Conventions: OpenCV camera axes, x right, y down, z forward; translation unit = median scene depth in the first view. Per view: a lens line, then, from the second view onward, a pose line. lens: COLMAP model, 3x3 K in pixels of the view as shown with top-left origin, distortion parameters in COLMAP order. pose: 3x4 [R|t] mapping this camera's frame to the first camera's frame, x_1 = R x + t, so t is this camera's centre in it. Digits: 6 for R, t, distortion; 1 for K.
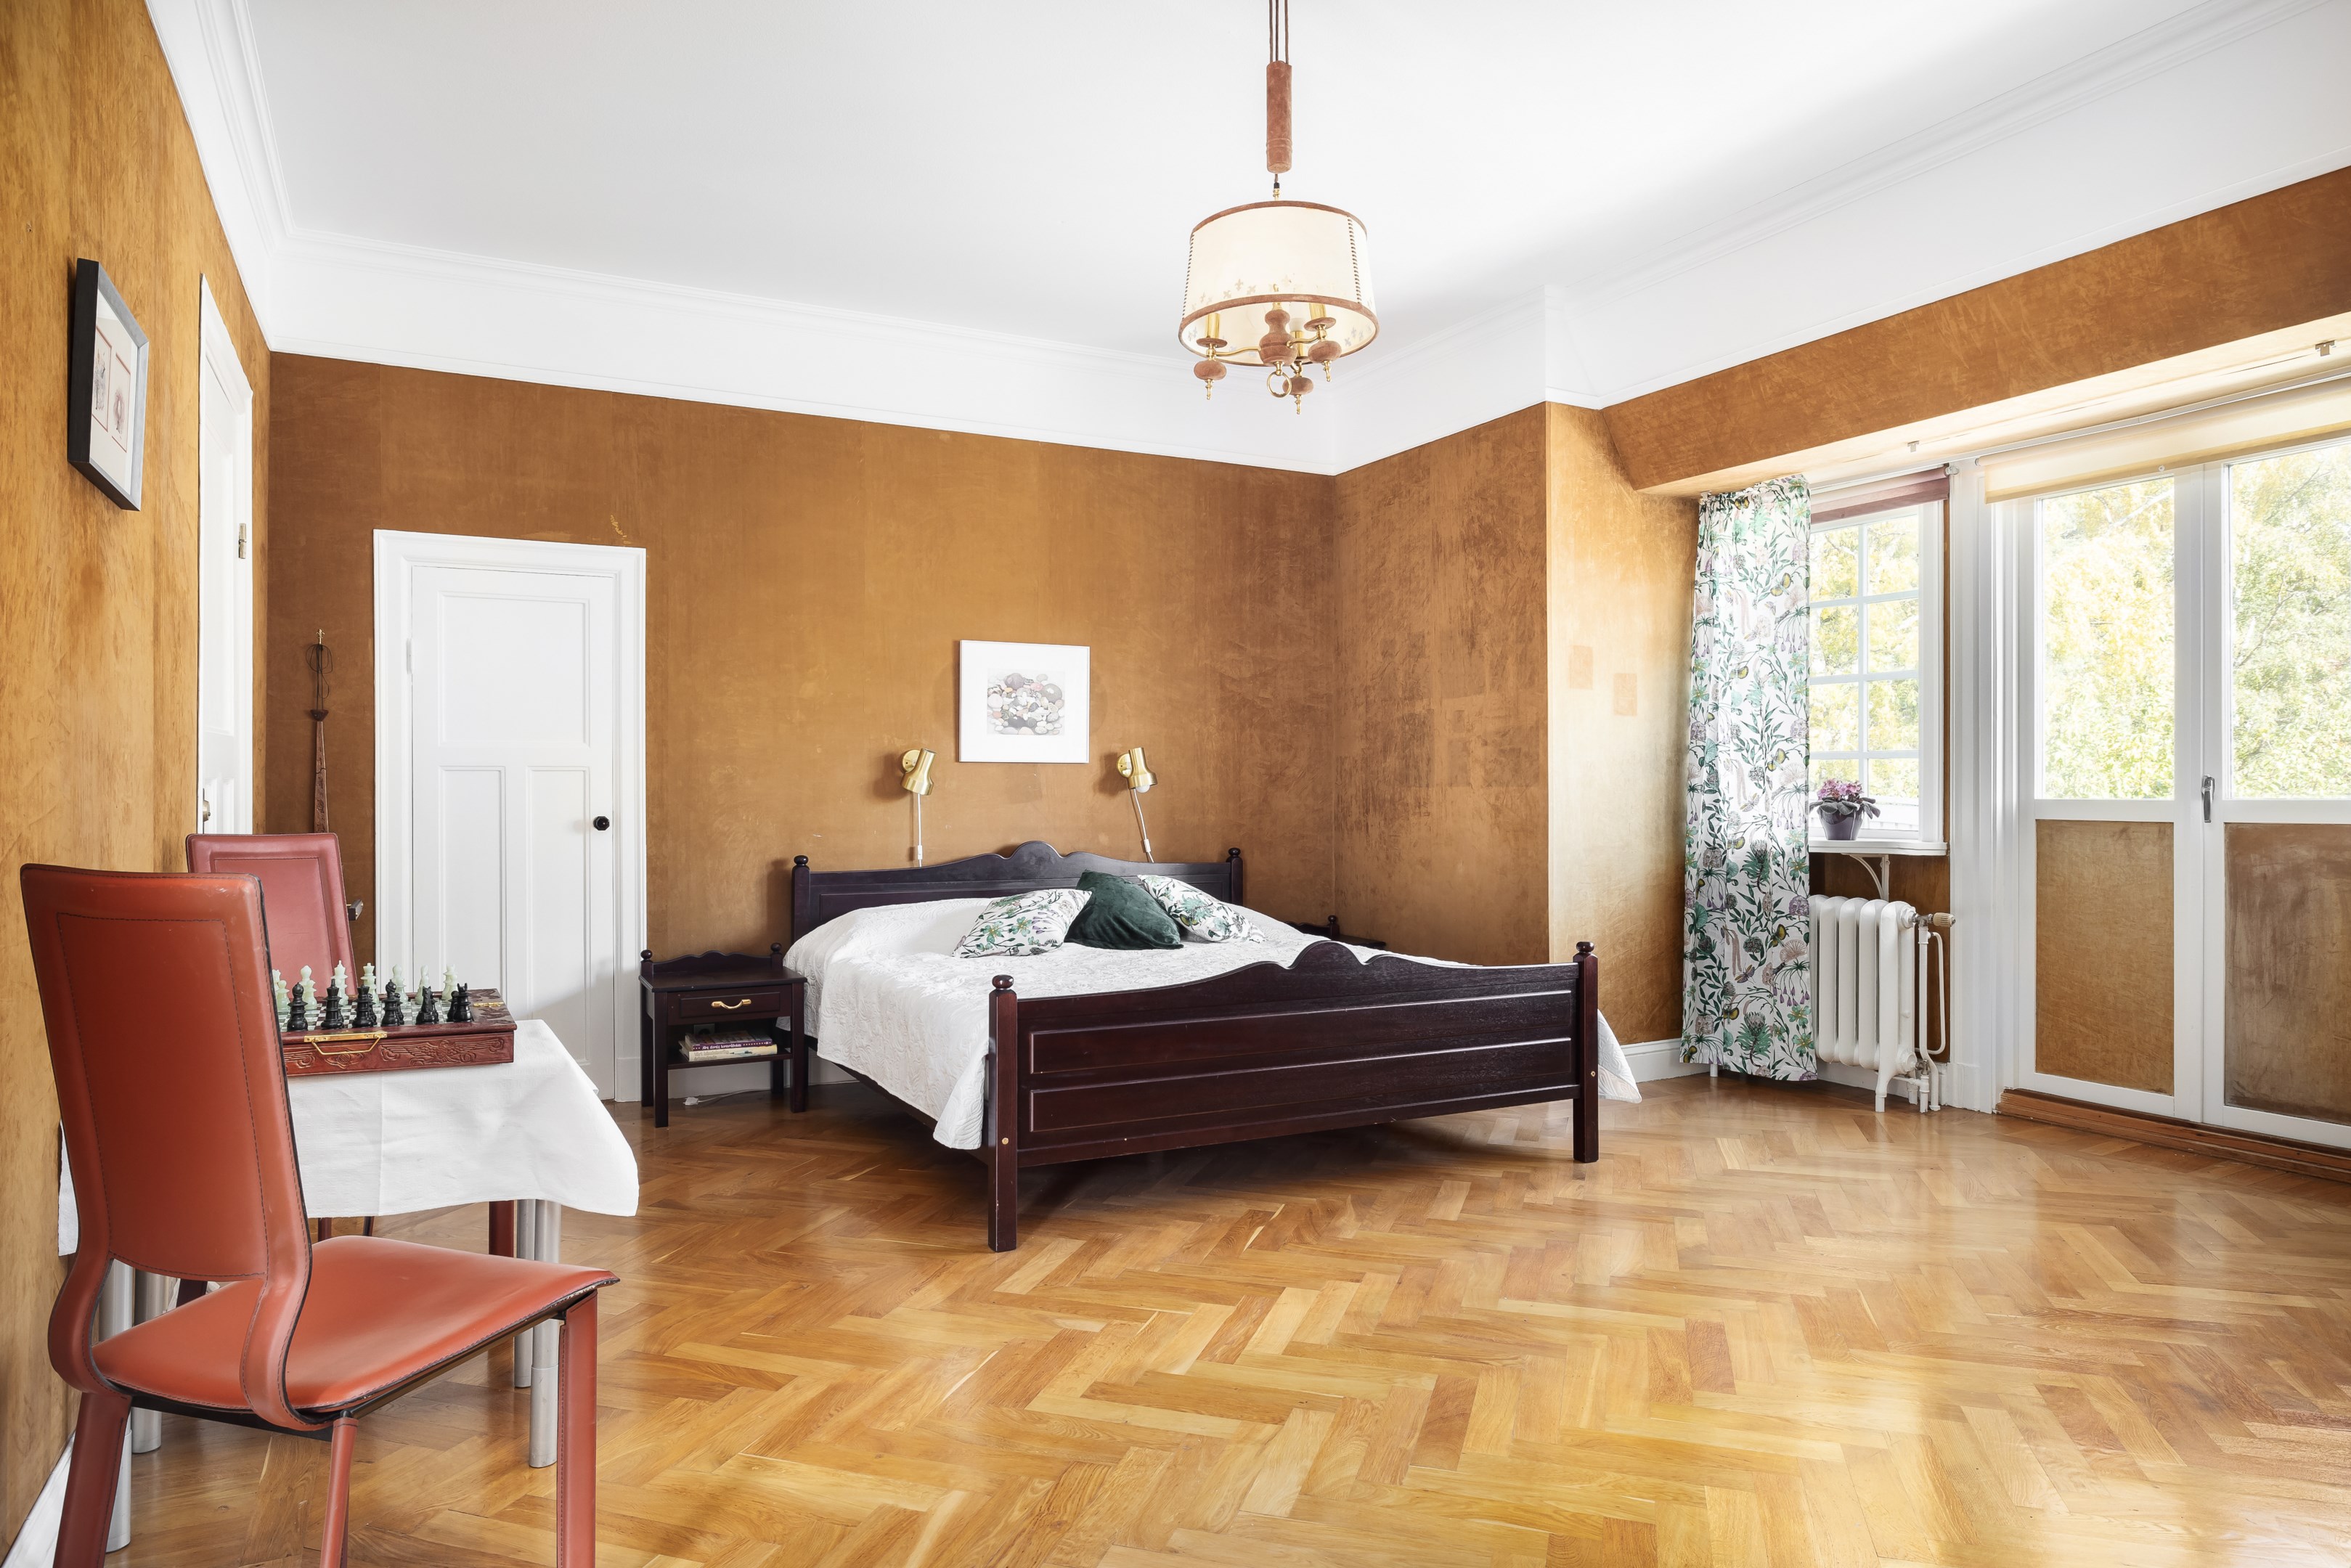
lens RADIAL K [[1456.3, 0, 1175.5], [0, 1456.3, 787.0], [0, 0, 1]] dist [-0.003604, 0.000323]
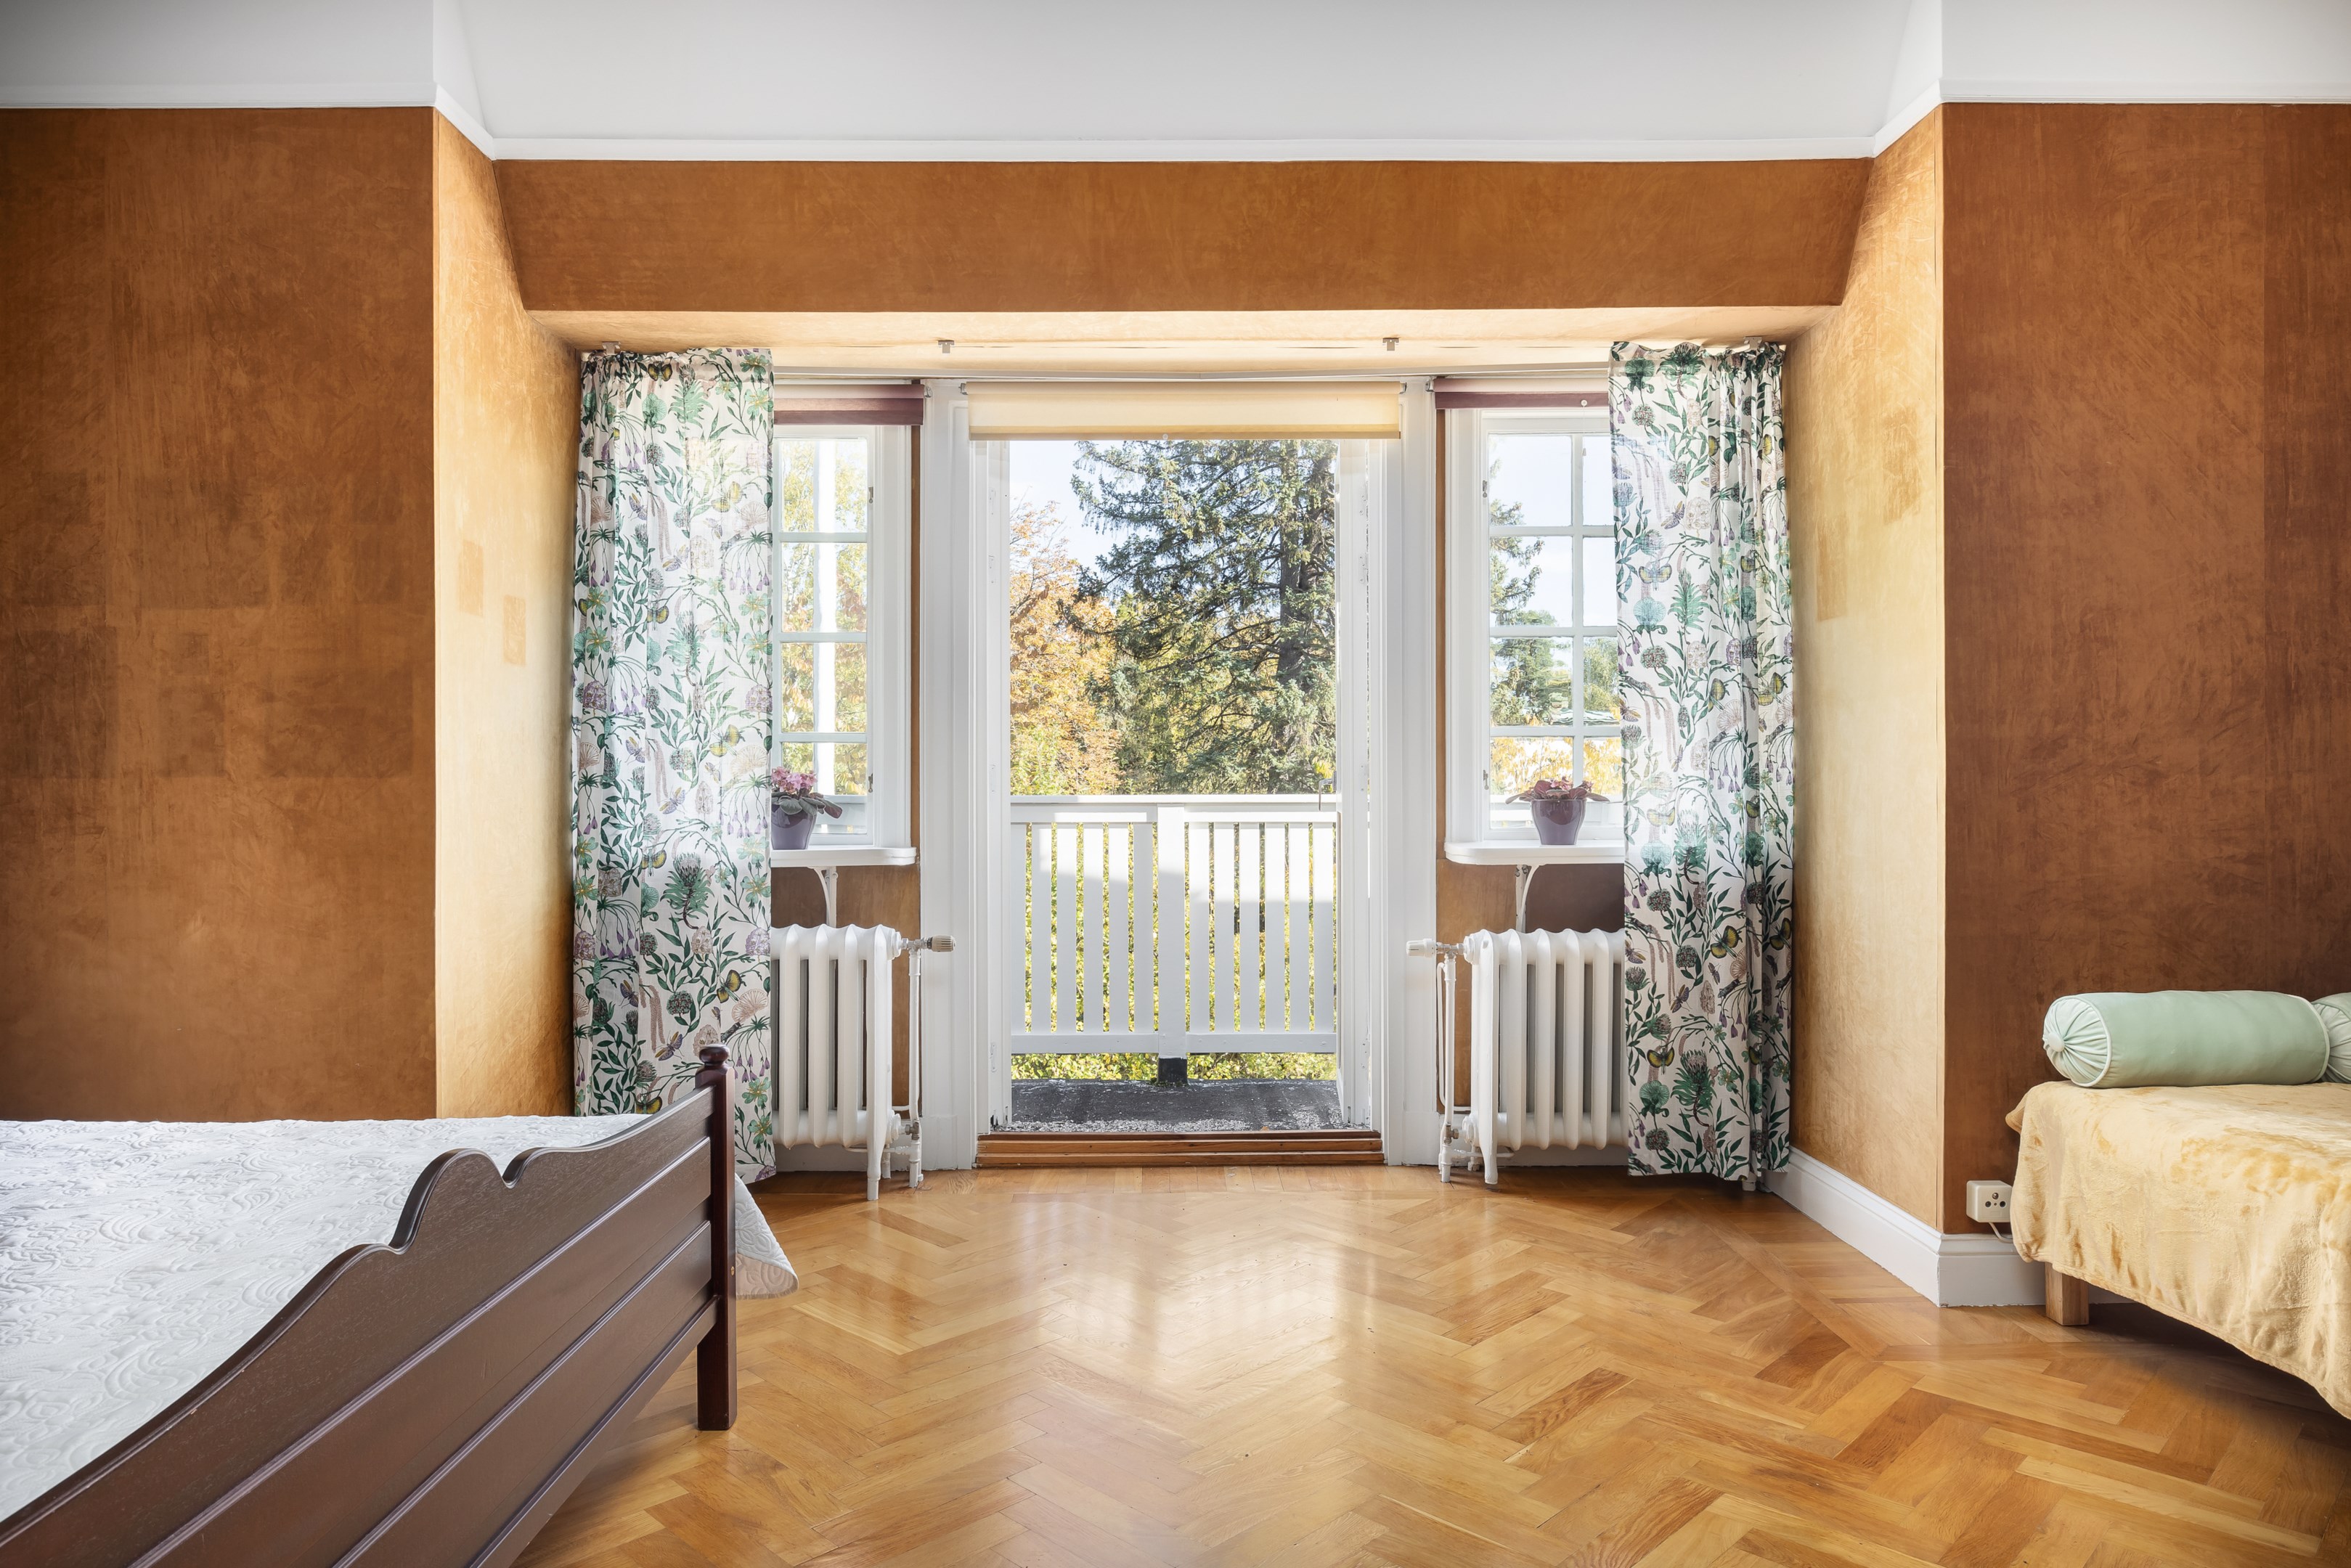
lens RADIAL K [[1456.3, 0, 1178.3], [0, 1456.3, 778.8], [0, 0, 1]] dist [-0.003604, 0.000323]
pose [[0.452362, 0.001545, 0.891833, -0.121363], [-0.000943, 0.999999, -0.001254, 0.000776], [-0.891834, -0.000273, 0.452363, 0.466573]]
